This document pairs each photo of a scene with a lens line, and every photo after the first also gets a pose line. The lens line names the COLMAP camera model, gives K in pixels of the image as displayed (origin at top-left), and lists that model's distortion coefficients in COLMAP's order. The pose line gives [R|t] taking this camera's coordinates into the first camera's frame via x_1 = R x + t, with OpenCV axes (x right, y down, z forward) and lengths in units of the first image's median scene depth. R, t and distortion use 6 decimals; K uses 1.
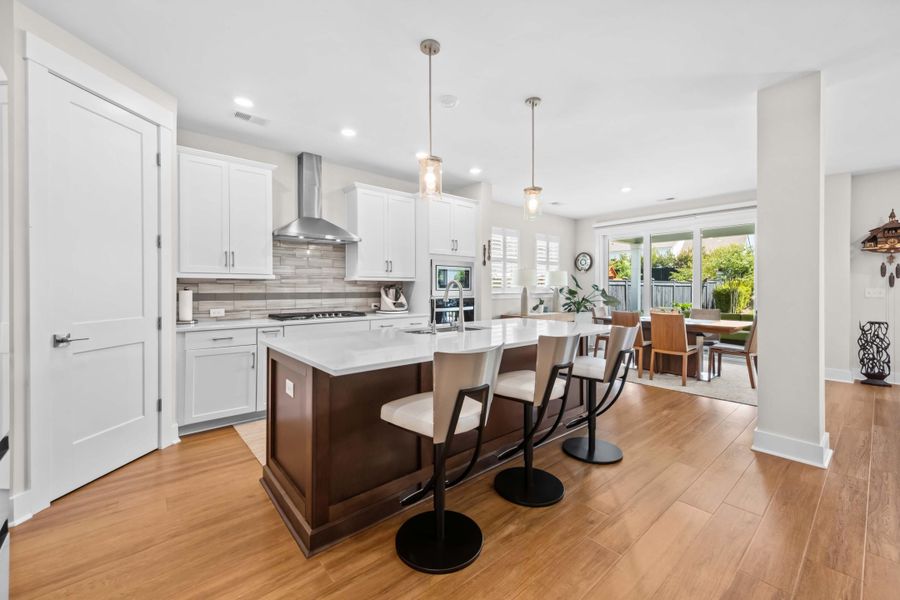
lens RADIAL K [[369.3, 0, 456.0], [0, 369.3, 289.8], [0, 0, 1]] dist [0.016176, -0.002445]
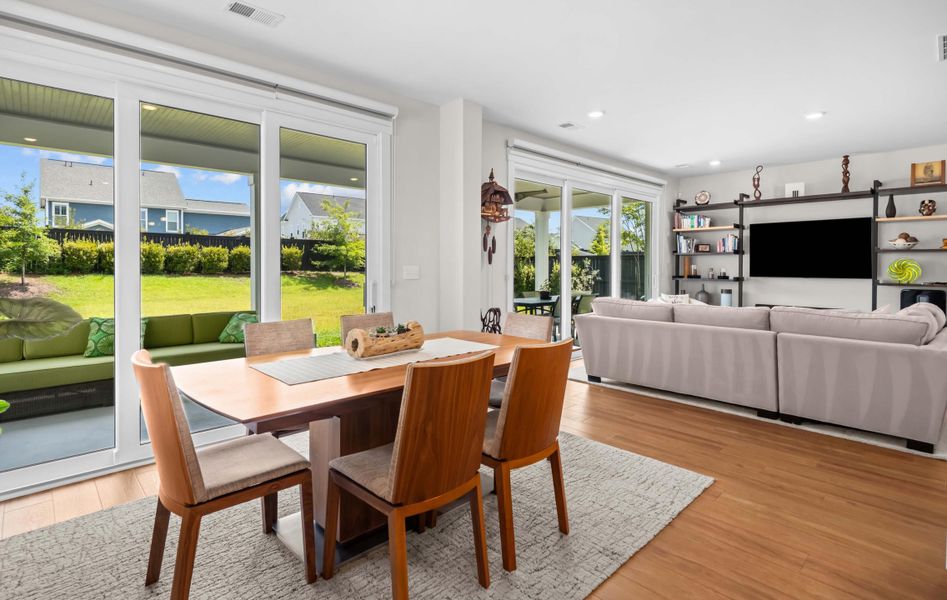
lens RADIAL K [[463.9, 0, 469.1], [0, 463.9, 272.9], [0, 0, 1]] dist [0.009244, -0.004913]
pose [[-0.045588, -0.018970, 0.998780, 0.155123], [0.001977, 0.999816, 0.019080, -0.007720], [-0.998958, 0.002845, -0.045542, 1.094477]]
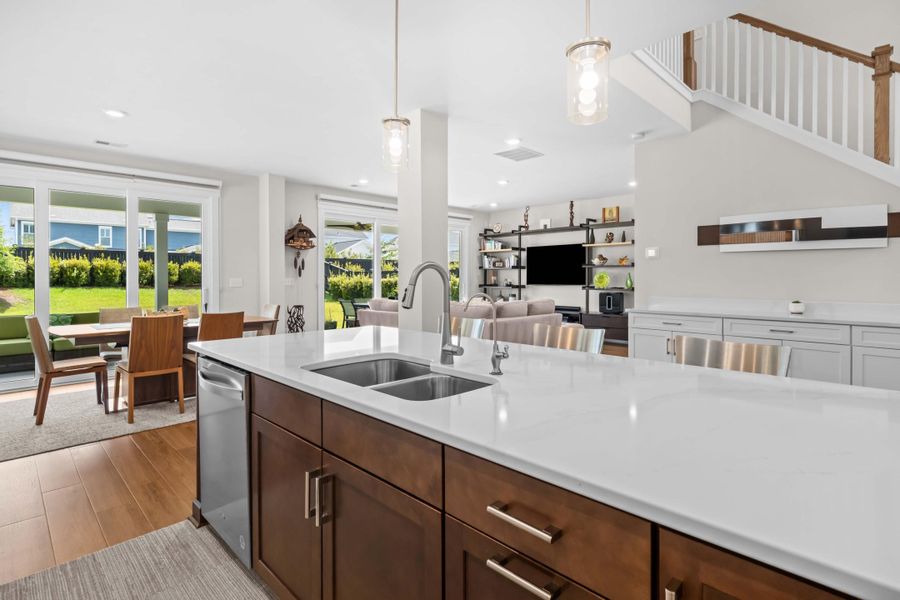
lens RADIAL K [[444.2, 0, 447.2], [0, 444.2, 280.6], [0, 0, 1]] dist [0.014037, -0.006822]
pose [[-0.073022, -0.009404, 0.997286, -0.358714], [0.007212, 0.999924, 0.009957, -0.006201], [-0.997304, 0.007919, -0.072949, 0.619210]]
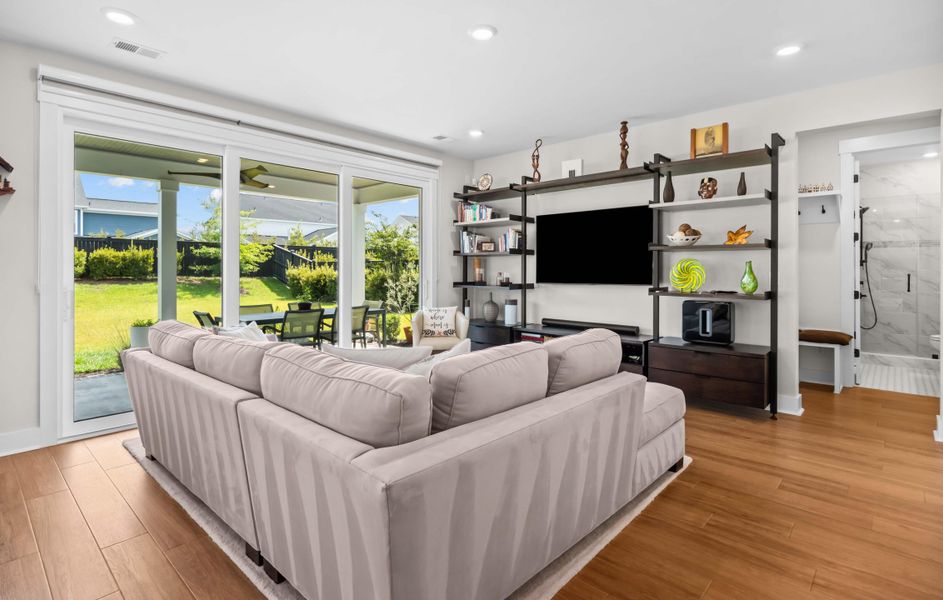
lens RADIAL K [[462.0, 0, 470.8], [0, 462.0, 273.9], [0, 0, 1]] dist [0.009244, -0.004913]
pose [[-0.118719, -0.011476, 0.992862, 0.486429], [0.004686, 0.999916, 0.012118, -0.003059], [-0.992917, 0.006091, -0.118655, 0.415669]]
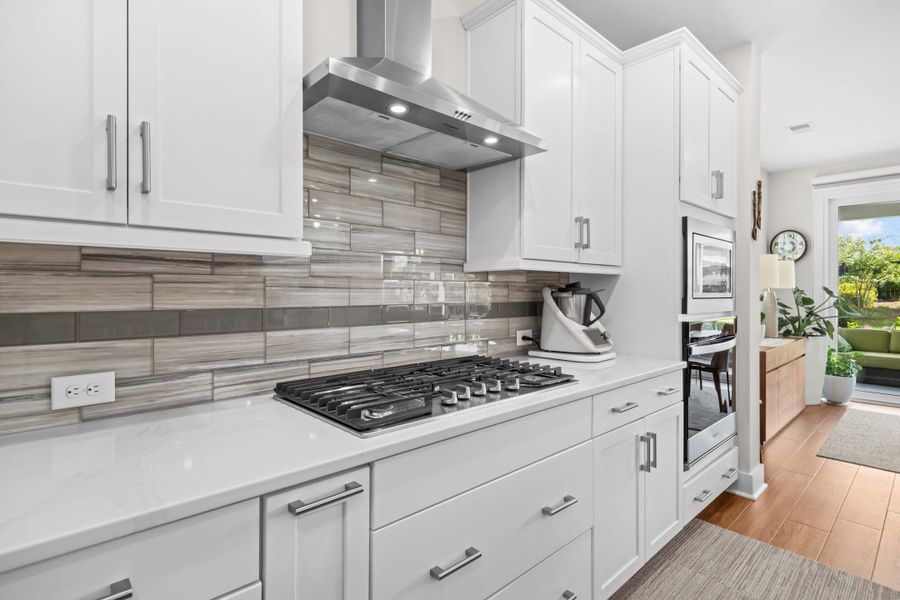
lens RADIAL K [[444.2, 0, 446.7], [0, 444.2, 293.7], [0, 0, 1]] dist [0.014037, -0.006822]
pose [[0.999744, 0.003588, 0.022328, -0.320820], [-0.003626, 0.999992, 0.001659, -0.003538], [-0.022322, -0.001739, 0.999749, 0.549521]]
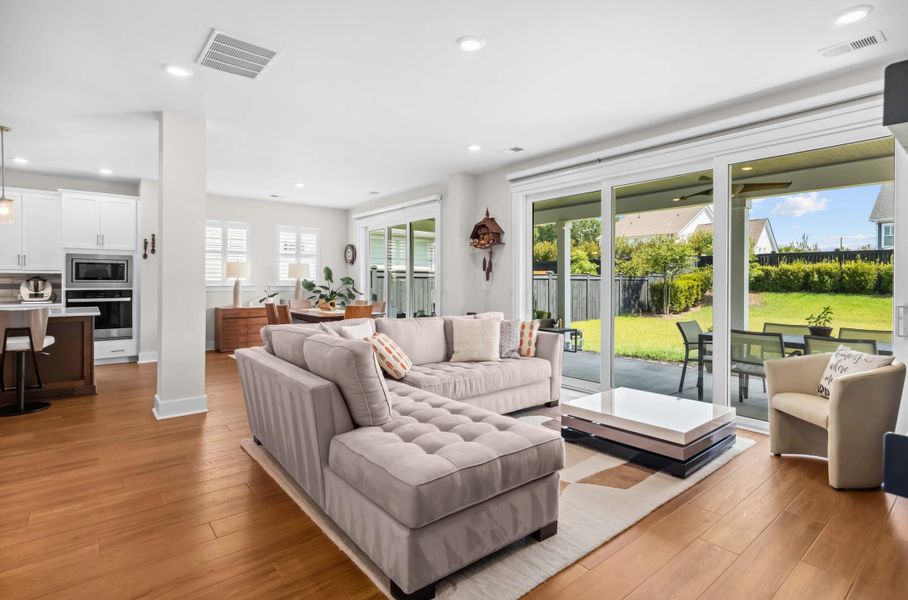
lens RADIAL K [[450.9, 0, 454.3], [0, 450.9, 281.0], [0, 0, 1]] dist [0.000159, 0.001093]
pose [[0.999664, 0.002701, -0.025797, 1.099940], [-0.002859, 0.999977, -0.006101, 0.002651], [0.025780, 0.006172, 0.999649, -0.284794]]
